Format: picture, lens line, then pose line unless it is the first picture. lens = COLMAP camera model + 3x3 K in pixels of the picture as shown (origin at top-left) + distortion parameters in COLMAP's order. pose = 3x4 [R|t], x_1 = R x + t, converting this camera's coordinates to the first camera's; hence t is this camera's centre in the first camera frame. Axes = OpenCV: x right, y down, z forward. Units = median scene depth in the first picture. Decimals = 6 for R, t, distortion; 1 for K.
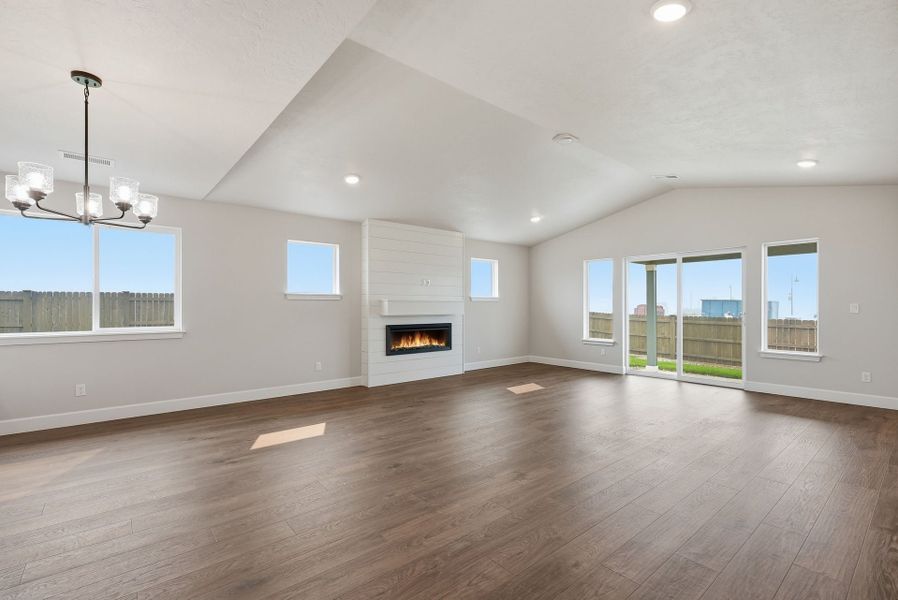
lens RADIAL K [[405.5, 0, 449.3], [0, 405.5, 303.4], [0, 0, 1]] dist [-0.003033, -0.000363]
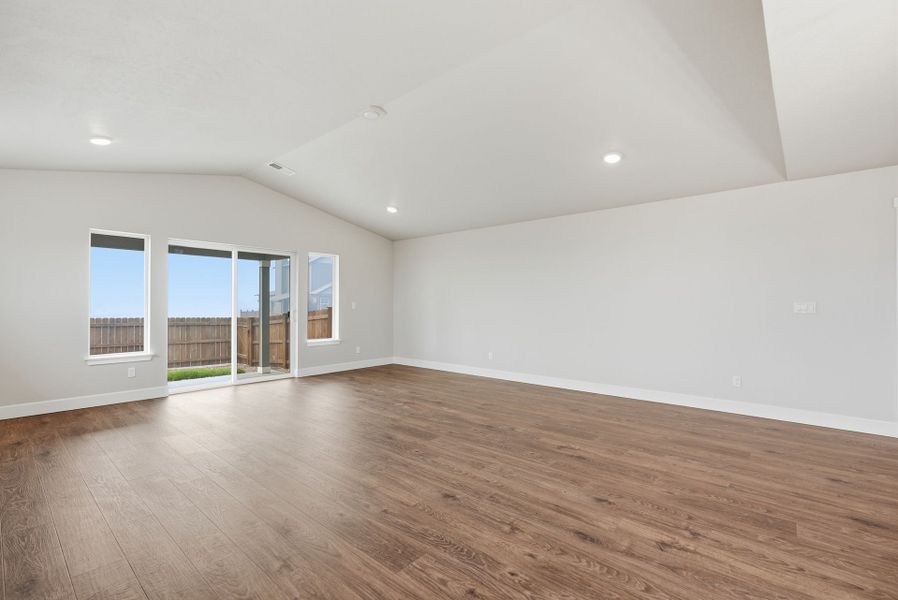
lens RADIAL K [[404.2, 0, 449.5], [0, 404.2, 304.2], [0, 0, 1]] dist [-0.002457, 0.000709]
pose [[-0.157272, 0.001804, 0.987554, -0.493945], [-0.009480, 0.999949, -0.003336, 0.007286], [-0.987510, -0.009887, -0.157247, 0.801188]]
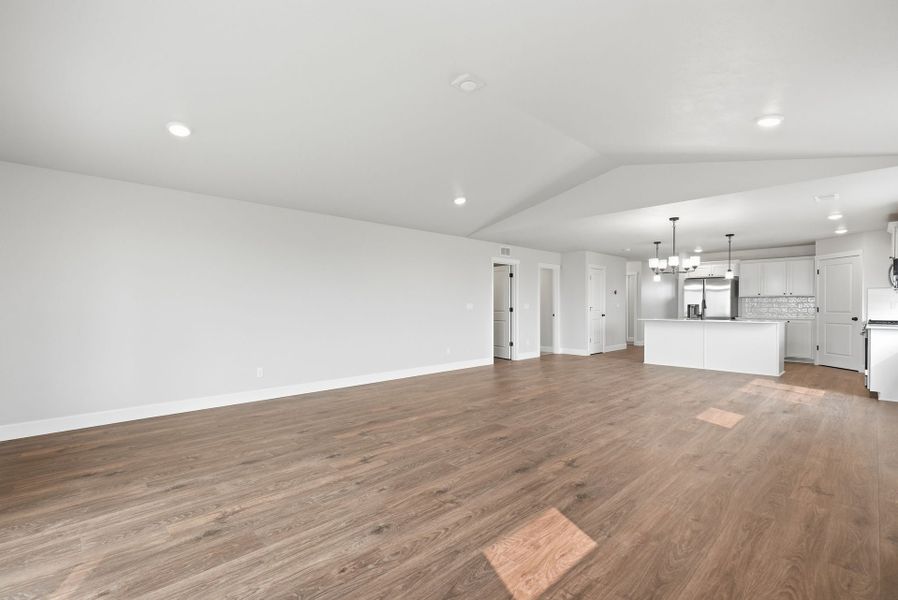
lens RADIAL K [[408.6, 0, 447.9], [0, 408.6, 303.6], [0, 0, 1]] dist [-0.001957, 0.000083]
pose [[-0.997474, 0.002066, -0.071005, 0.315579], [0.002885, 0.999930, -0.011434, 0.010820], [0.070977, -0.011610, -0.997410, 1.460328]]
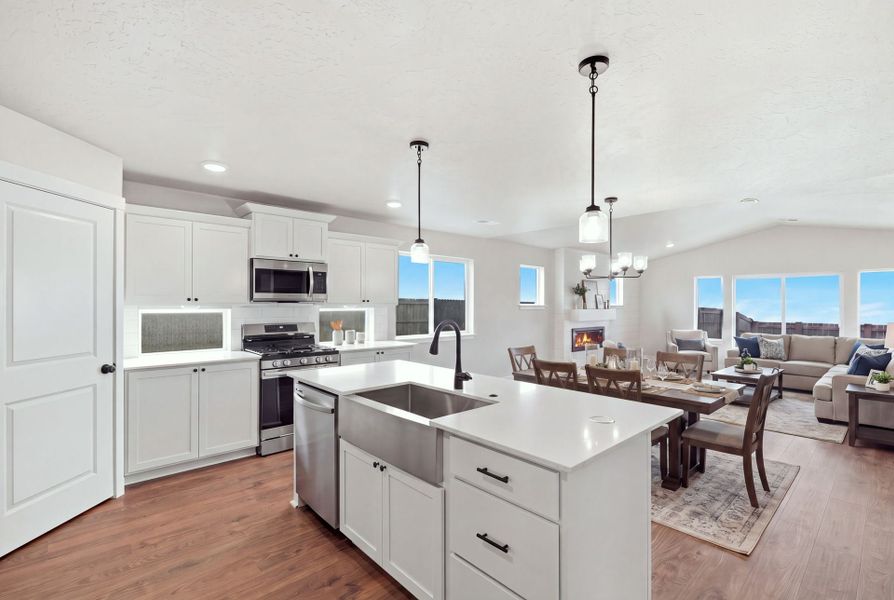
lens RADIAL K [[406.8, 0, 445.9], [0, 406.8, 303.5], [0, 0, 1]] dist [-0.001957, 0.000083]
pose [[0.999070, 0.004802, 0.042842, -0.702357], [-0.005183, 0.999948, 0.008792, -0.040857], [-0.042797, -0.009005, 0.999043, -0.328736]]
